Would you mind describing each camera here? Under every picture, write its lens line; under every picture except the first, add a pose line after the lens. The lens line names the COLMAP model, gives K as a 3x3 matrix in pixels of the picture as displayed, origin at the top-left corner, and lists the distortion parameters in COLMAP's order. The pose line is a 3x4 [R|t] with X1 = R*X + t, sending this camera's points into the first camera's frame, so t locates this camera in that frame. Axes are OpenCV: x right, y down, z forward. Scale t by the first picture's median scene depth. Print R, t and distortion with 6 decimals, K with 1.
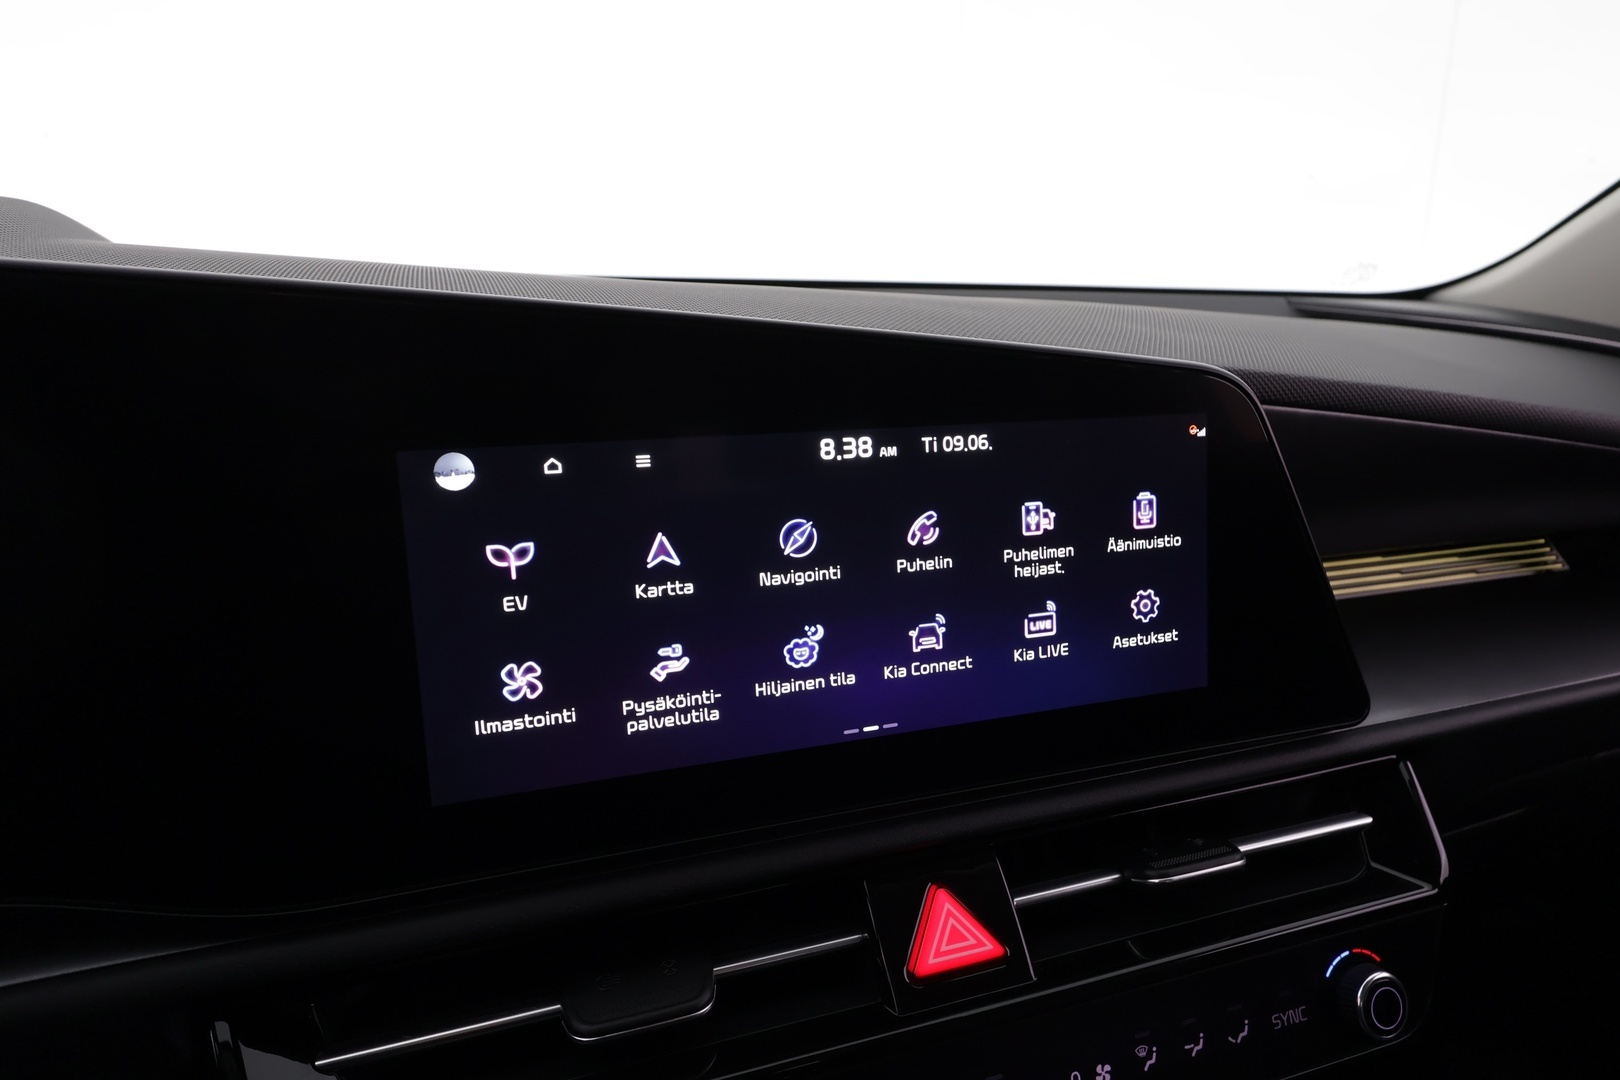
lens RADIAL K [[911.0, 0, 810.0], [0, 911.0, 540.0], [0, 0, 1]] dist [0.000993, -0.000645]
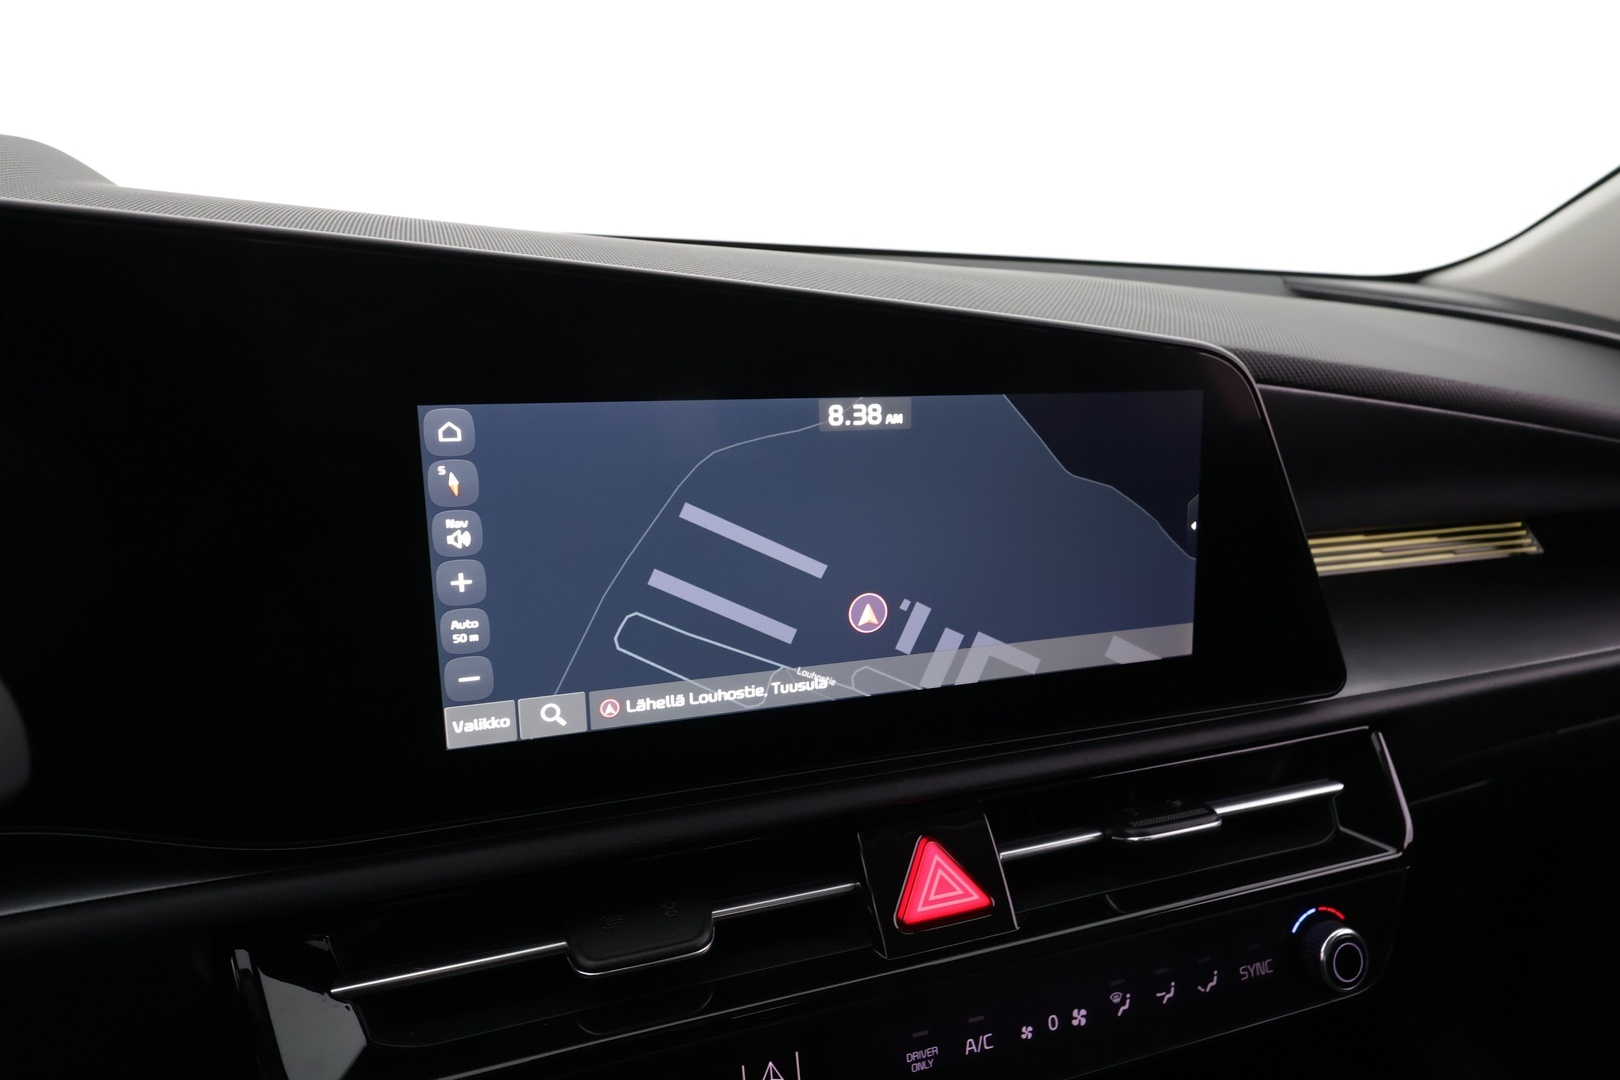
lens RADIAL K [[909.4, 0, 810.0], [0, 909.4, 540.0], [0, 0, 1]] dist [-0.003233, 0.001655]
pose [[0.999553, 0.026199, 0.014437, -0.017575], [-0.026727, 0.998933, 0.037672, 0.002193], [-0.013434, -0.038041, 0.999186, -0.023308]]
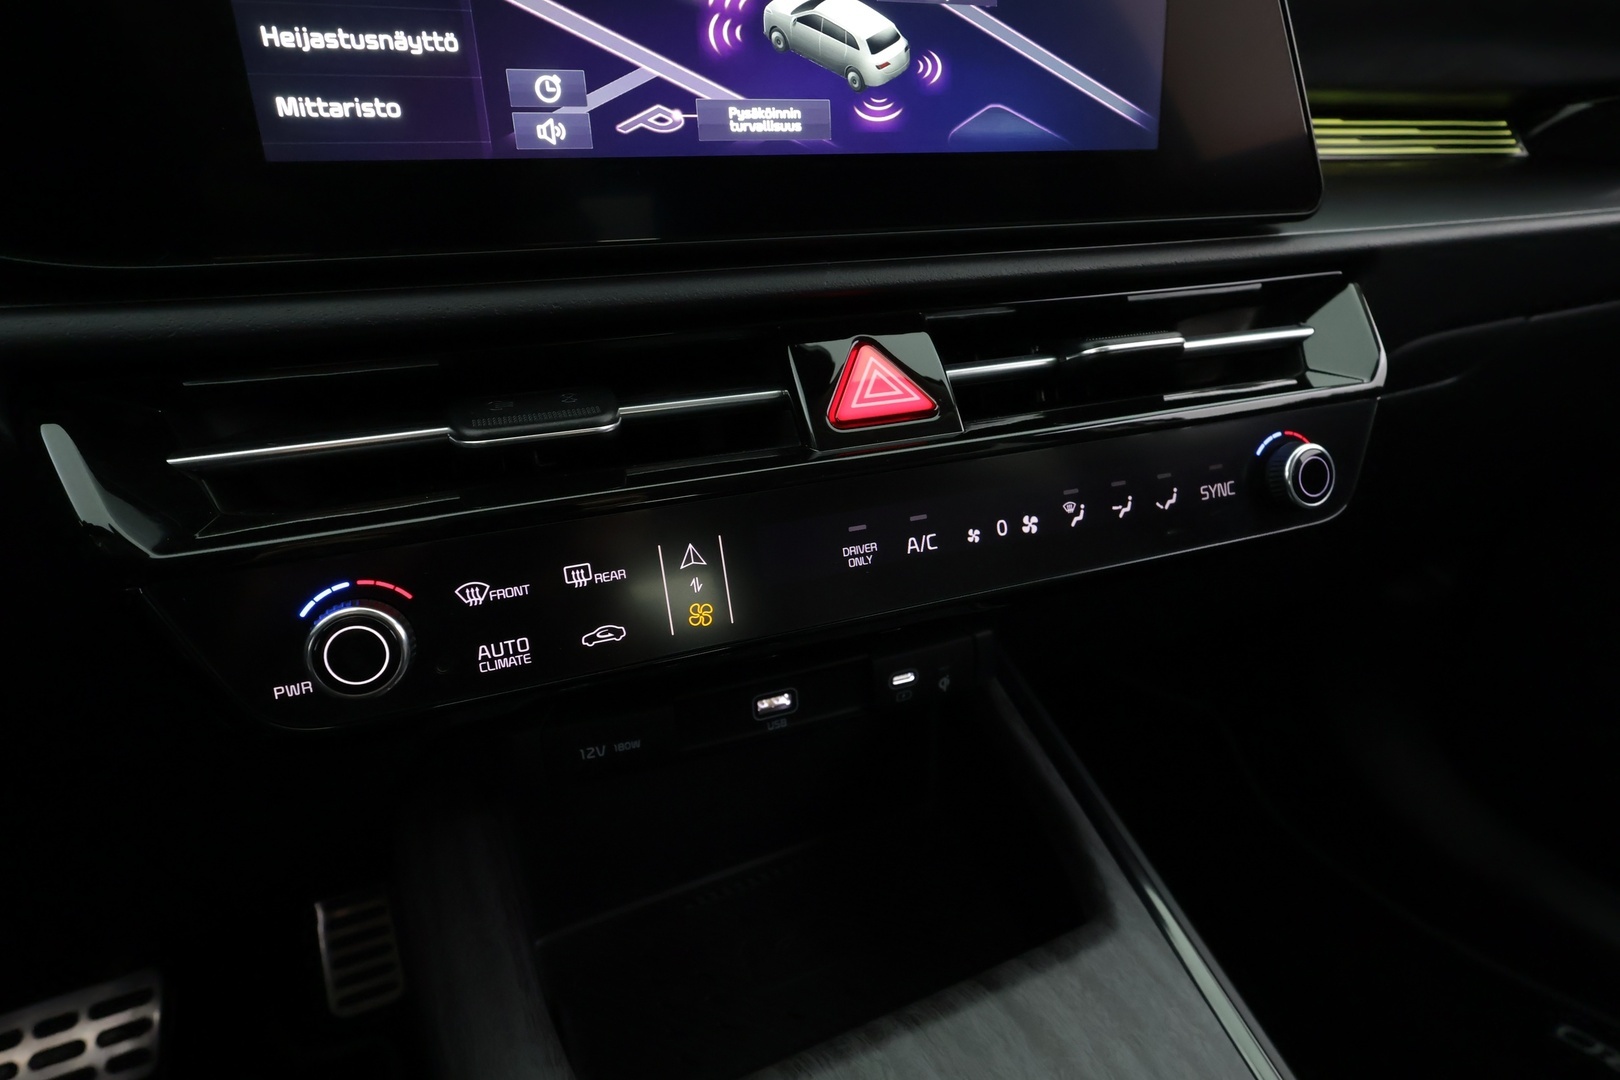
lens RADIAL K [[911.0, 0, 810.0], [0, 911.0, 540.0], [0, 0, 1]] dist [0.000993, -0.000645]
pose [[0.997941, -0.022225, 0.060158, 0.025479], [0.010053, 0.980646, 0.195530, 0.373607], [-0.063340, -0.194522, 0.978851, 0.052481]]
